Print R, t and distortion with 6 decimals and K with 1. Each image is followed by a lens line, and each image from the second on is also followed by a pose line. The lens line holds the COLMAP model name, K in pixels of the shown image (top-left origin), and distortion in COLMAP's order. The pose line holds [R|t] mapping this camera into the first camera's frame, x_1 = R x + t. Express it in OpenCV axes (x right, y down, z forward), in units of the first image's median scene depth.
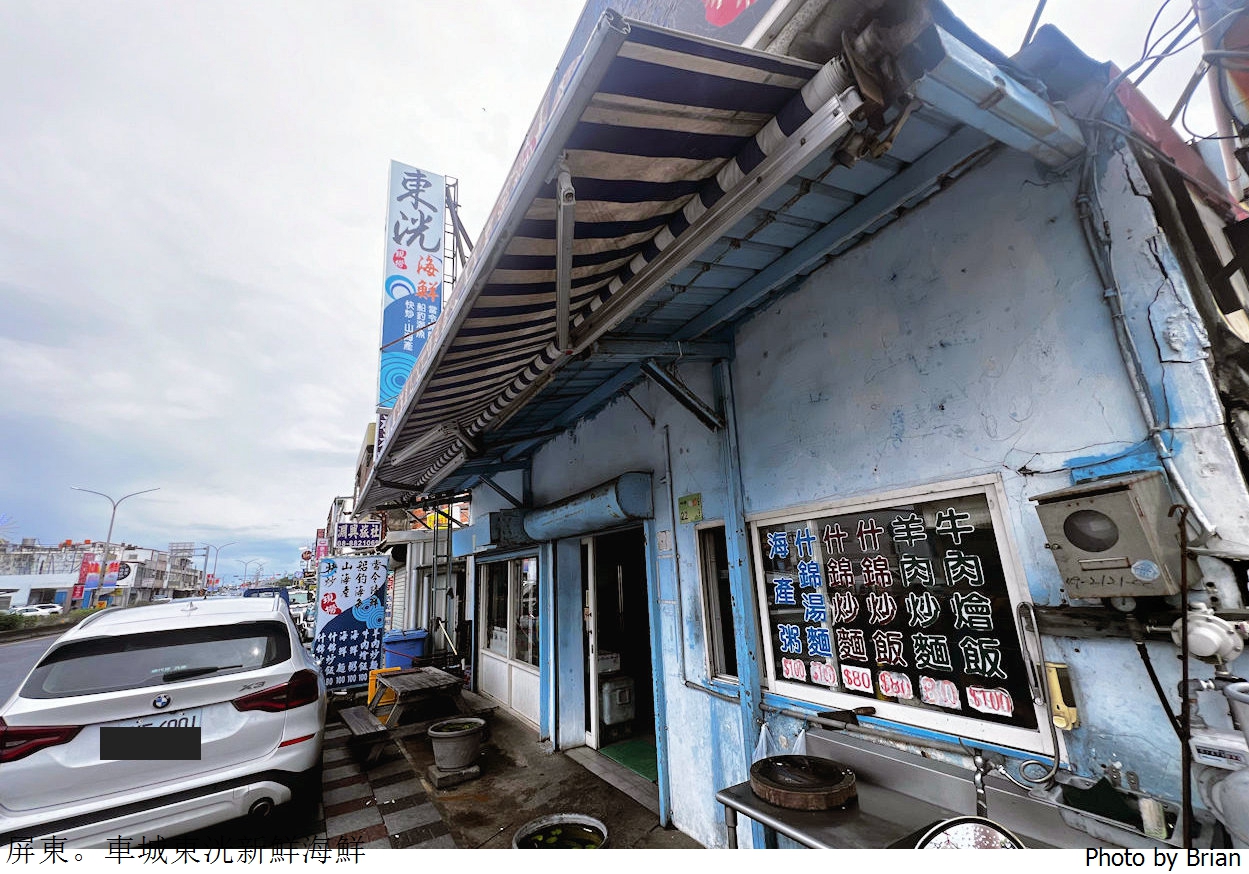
lens RADIAL K [[542.3, 0, 624.3], [0, 542.3, 459.9], [0, 0, 1]] dist [-0.000848, 0.000310]
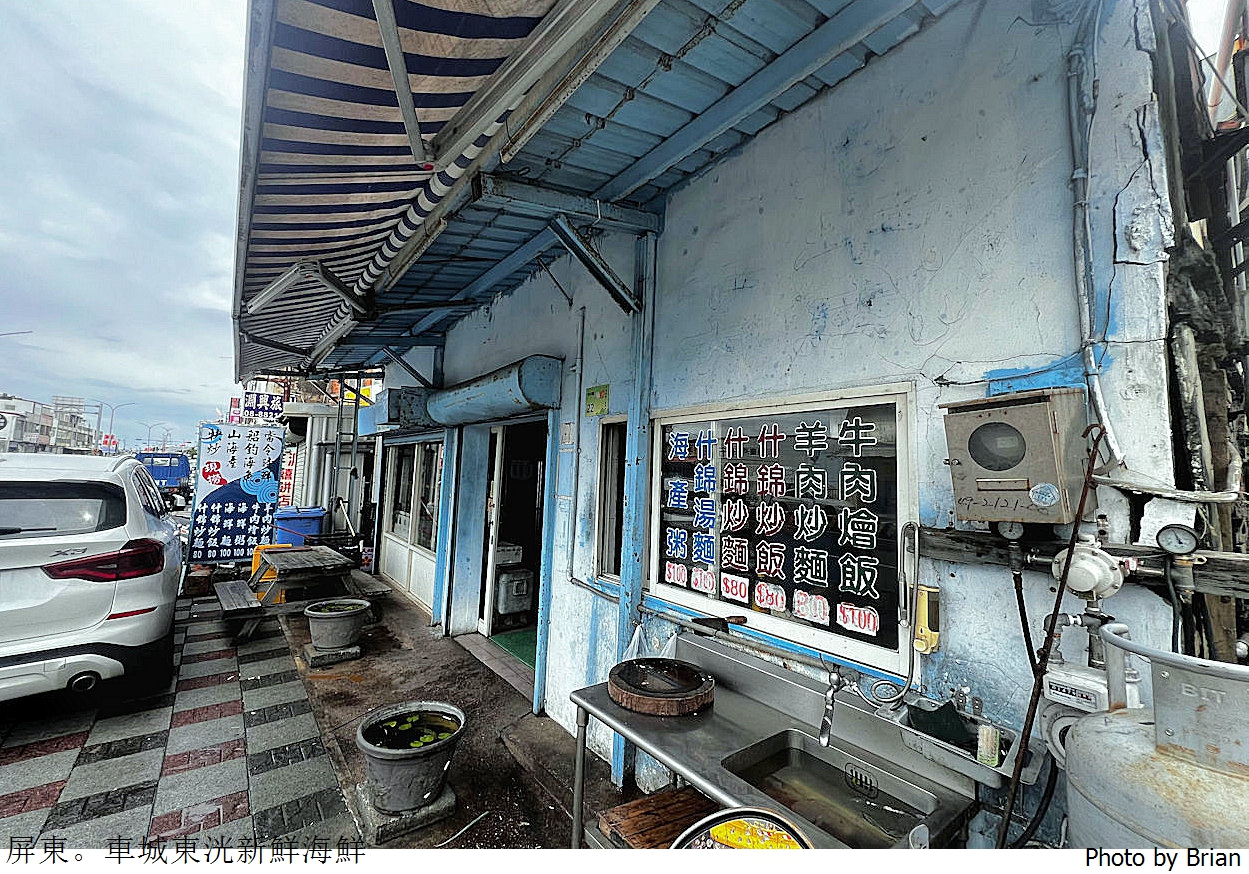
lens RADIAL K [[542.3, 0, 624.3], [0, 542.3, 459.9], [0, 0, 1]] dist [-0.000848, 0.000310]
pose [[0.988827, 0.088532, 0.119931, 0.089807], [-0.108381, 0.979353, 0.170649, 0.036042], [-0.102347, -0.181740, 0.978006, 0.110809]]
